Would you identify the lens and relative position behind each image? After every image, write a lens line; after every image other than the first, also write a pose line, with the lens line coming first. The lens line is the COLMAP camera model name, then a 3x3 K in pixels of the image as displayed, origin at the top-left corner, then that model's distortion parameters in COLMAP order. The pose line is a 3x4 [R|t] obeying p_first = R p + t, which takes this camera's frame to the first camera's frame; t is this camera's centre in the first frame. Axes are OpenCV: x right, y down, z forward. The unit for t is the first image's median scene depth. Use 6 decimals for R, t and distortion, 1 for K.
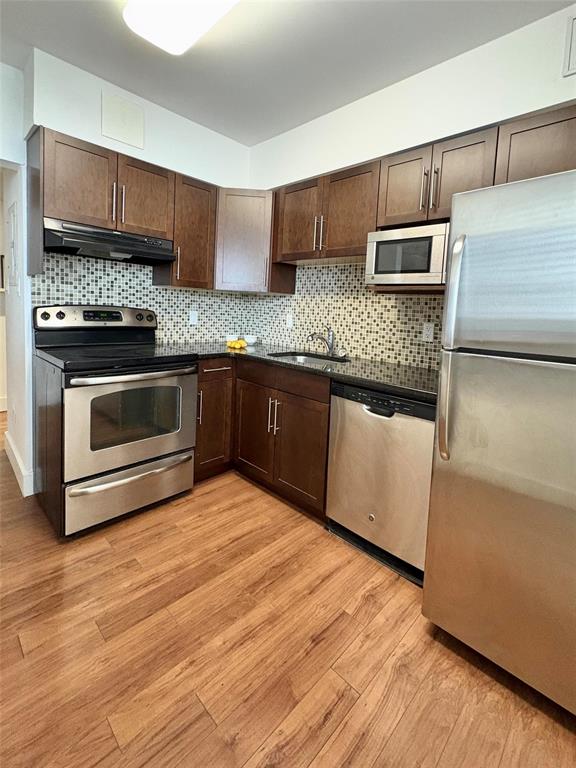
lens RADIAL K [[346.3, 0, 266.0], [0, 346.3, 335.0], [0, 0, 1]] dist [-0.000976, -0.000132]
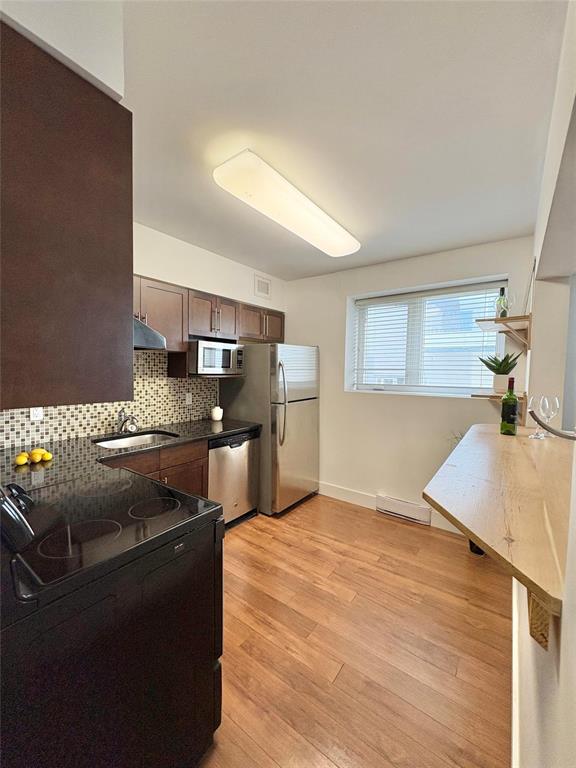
lens RADIAL K [[313.4, 0, 284.9], [0, 313.4, 385.2], [0, 0, 1]] dist [-0.003650, 0.000878]
pose [[-0.156570, -0.107527, 0.981796, -0.945824], [0.059924, 0.991191, 0.118112, -0.199011], [-0.985847, 0.077326, -0.148747, 0.701790]]
